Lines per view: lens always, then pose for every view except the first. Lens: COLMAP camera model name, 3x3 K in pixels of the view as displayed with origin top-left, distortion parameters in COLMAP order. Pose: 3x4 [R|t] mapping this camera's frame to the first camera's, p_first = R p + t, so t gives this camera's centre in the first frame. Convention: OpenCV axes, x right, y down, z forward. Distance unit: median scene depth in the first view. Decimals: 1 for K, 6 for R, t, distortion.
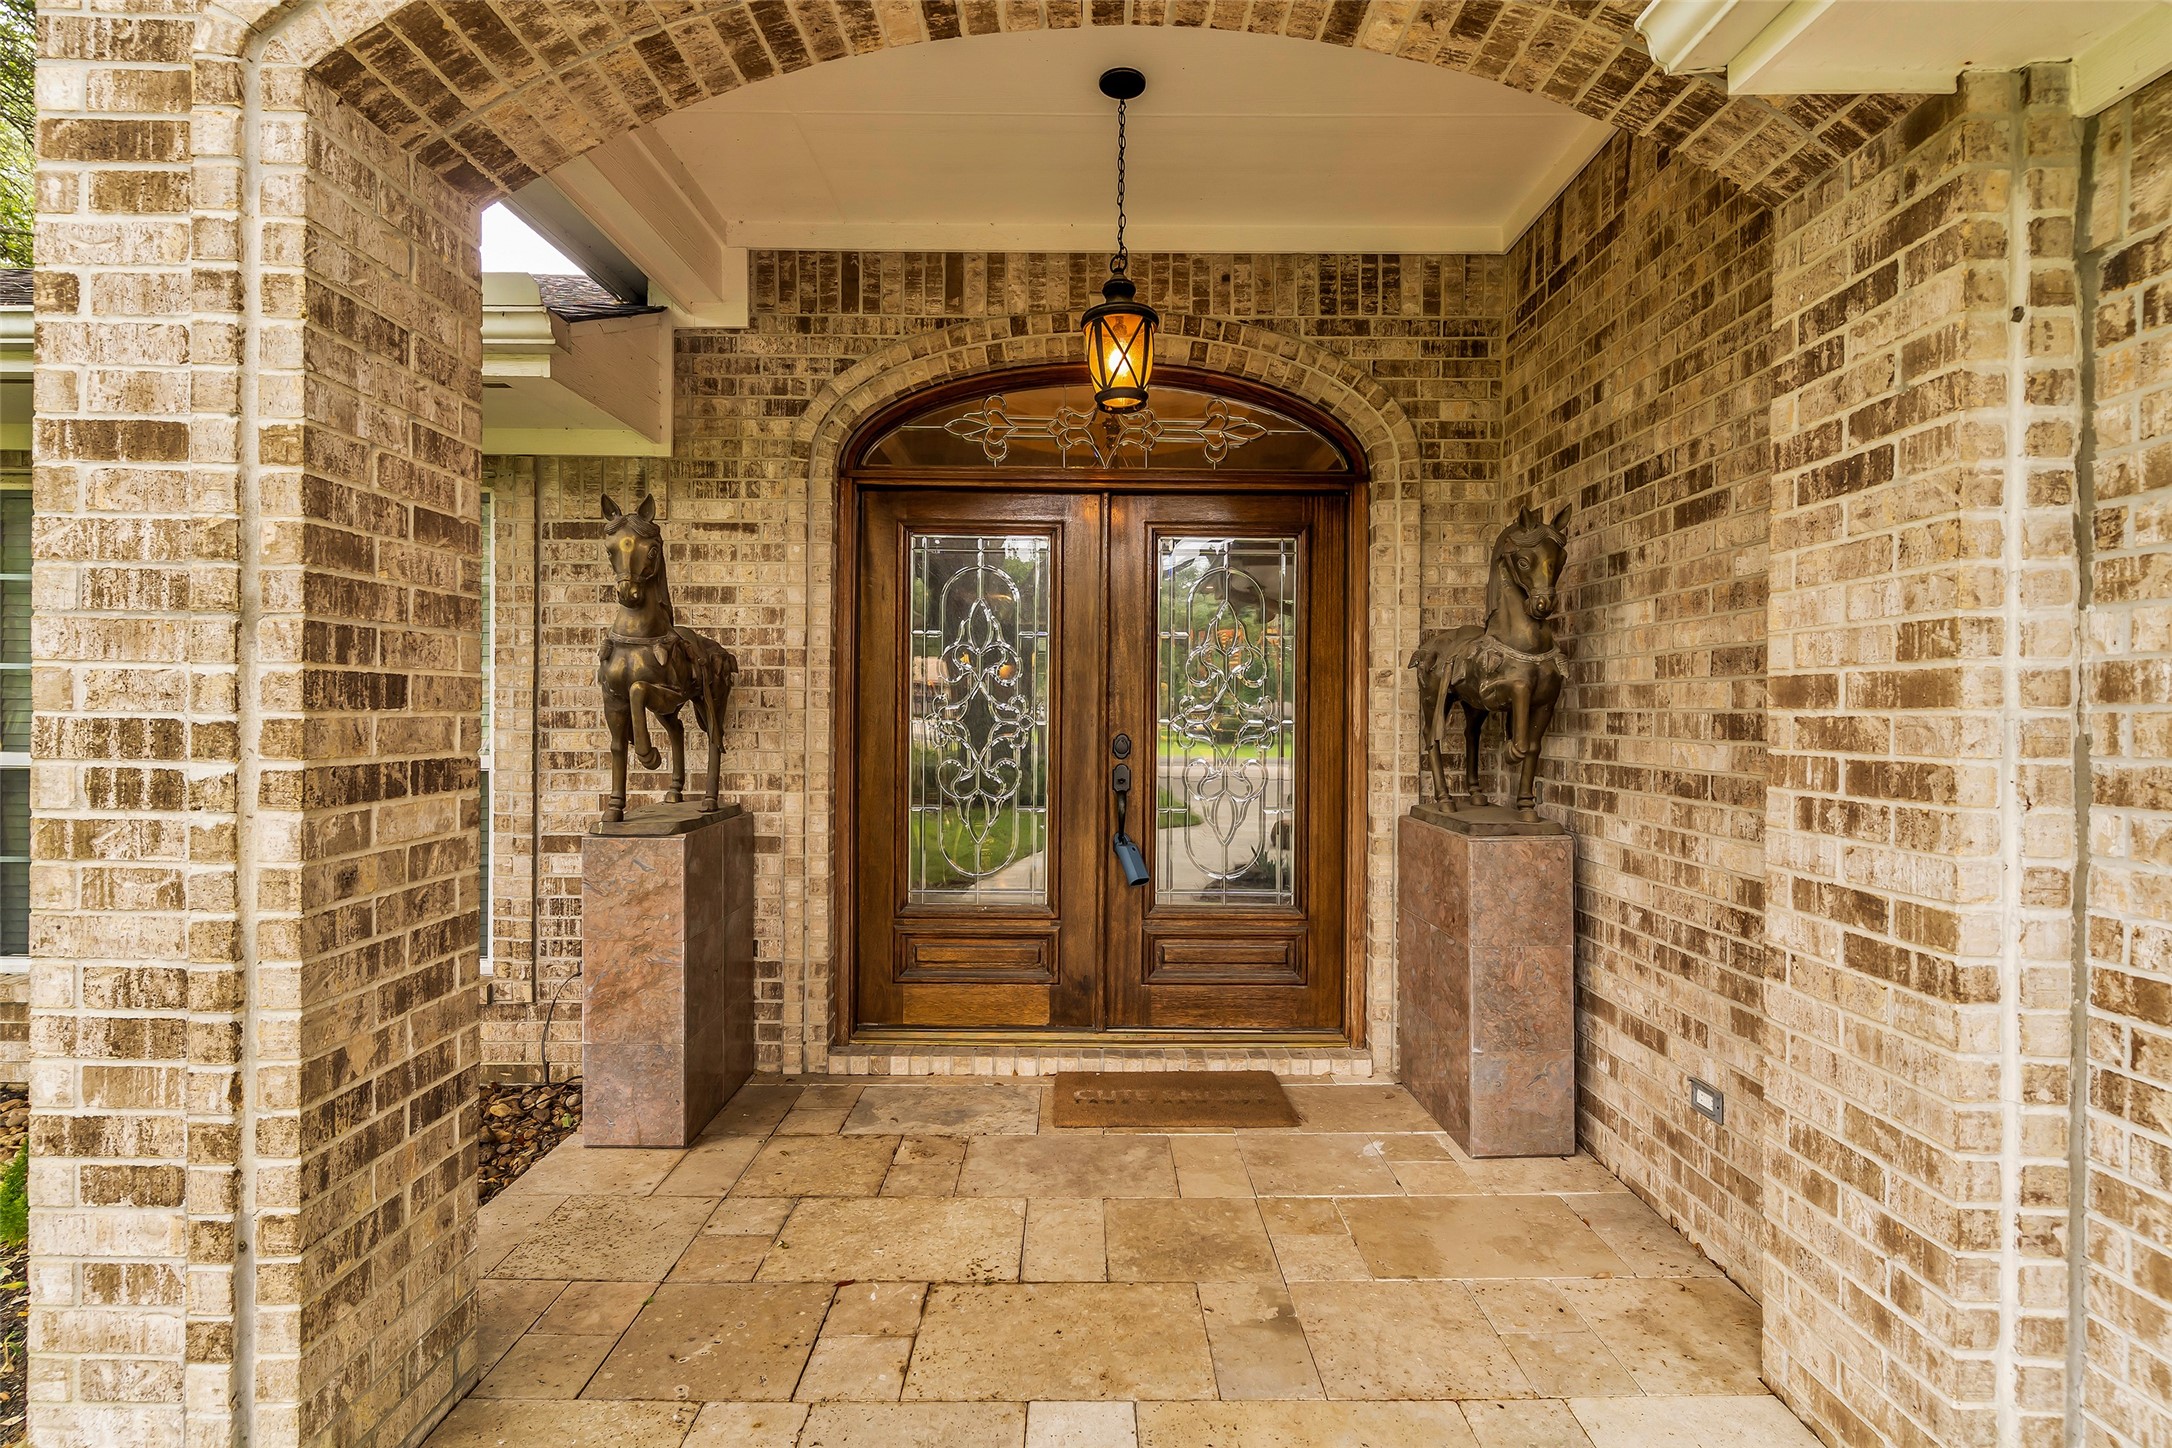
lens RADIAL K [[1025.7, 0, 1087.5], [0, 1025.7, 719.2], [0, 0, 1]] dist [-0.000825, -0.001028]
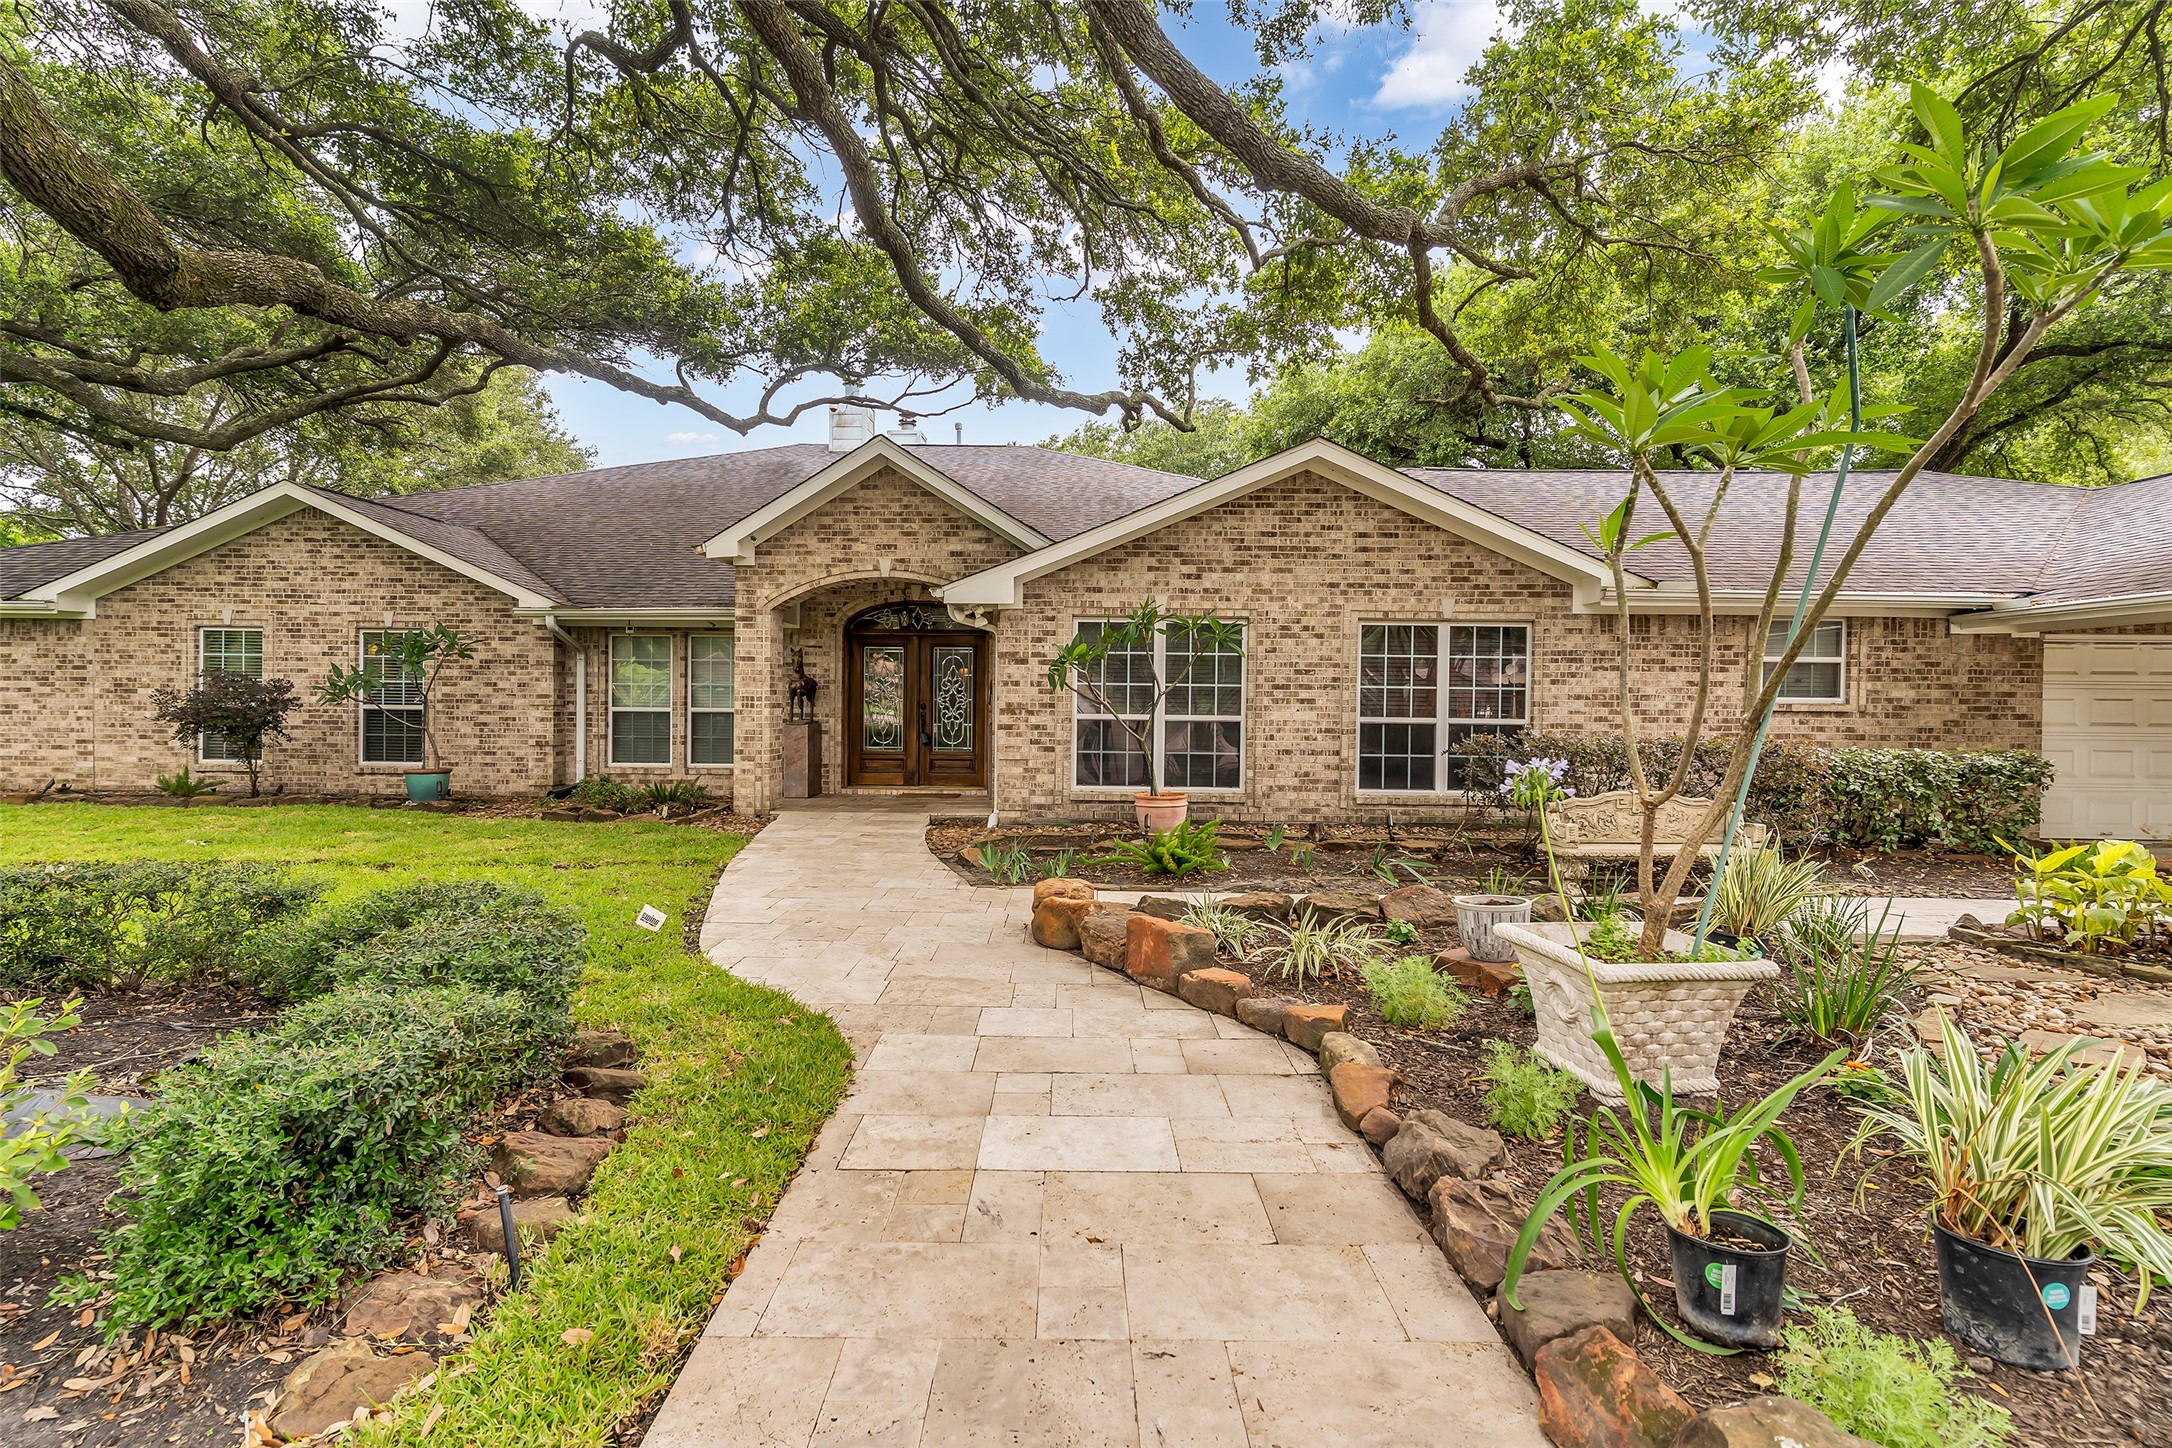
lens RADIAL K [[1025.7, 0, 1081.5], [0, 1025.7, 718.8], [0, 0, 1]] dist [-0.000825, -0.001028]
pose [[0.999683, 0.002405, -0.025056, 0.778927], [-0.002208, 0.999966, 0.007906, 0.046714], [0.025074, -0.007848, 0.999655, -2.954663]]
